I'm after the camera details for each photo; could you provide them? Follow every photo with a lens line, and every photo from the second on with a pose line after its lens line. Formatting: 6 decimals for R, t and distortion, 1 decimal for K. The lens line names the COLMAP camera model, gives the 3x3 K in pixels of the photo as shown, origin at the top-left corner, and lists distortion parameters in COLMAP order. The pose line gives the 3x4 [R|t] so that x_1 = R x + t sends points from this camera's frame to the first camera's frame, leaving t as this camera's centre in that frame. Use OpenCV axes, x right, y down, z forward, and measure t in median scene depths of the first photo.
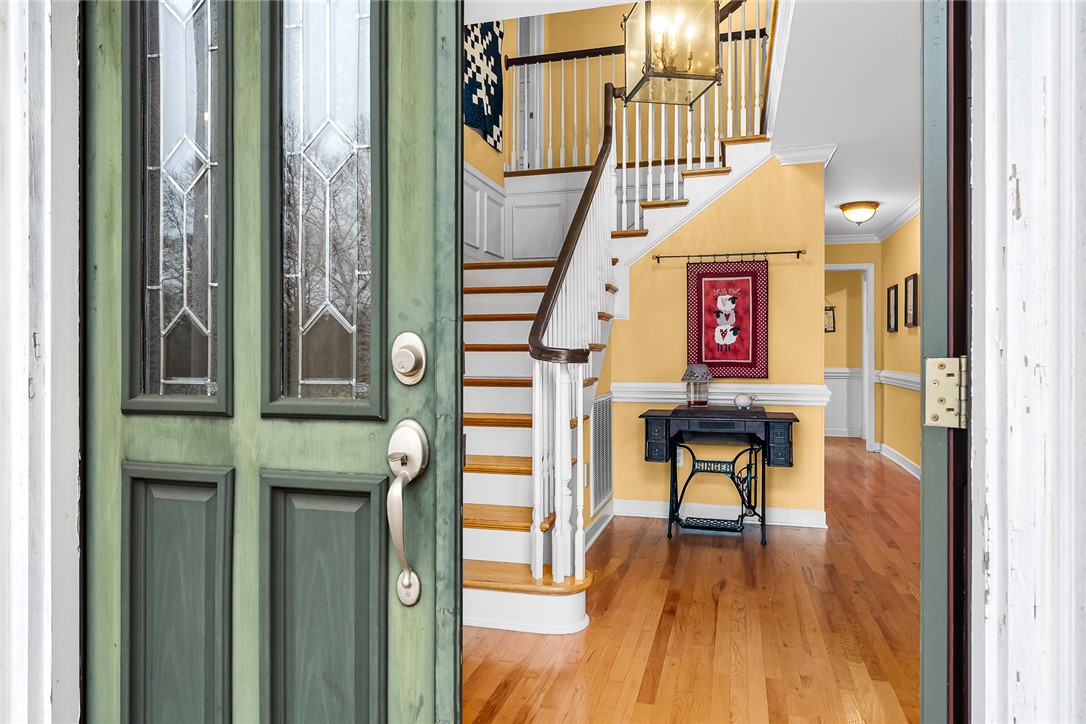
lens RADIAL K [[699.0, 0, 547.4], [0, 699.0, 349.1], [0, 0, 1]] dist [-0.004285, 0.000650]
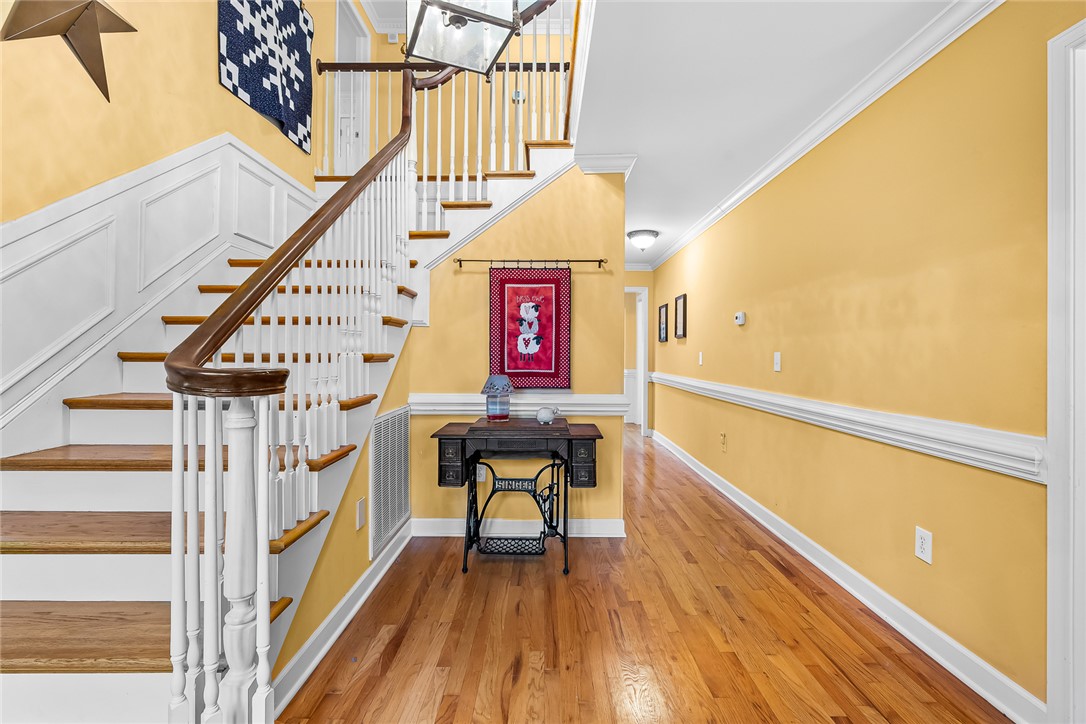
lens RADIAL K [[486.4, 0, 544.7], [0, 486.4, 356.1], [0, 0, 1]] dist [-0.005704, -0.000575]
pose [[0.965231, 0.002530, 0.261387, 0.100684], [-0.005278, 0.999938, 0.009810, -0.010104], [-0.261346, -0.010848, 0.965184, 0.345302]]
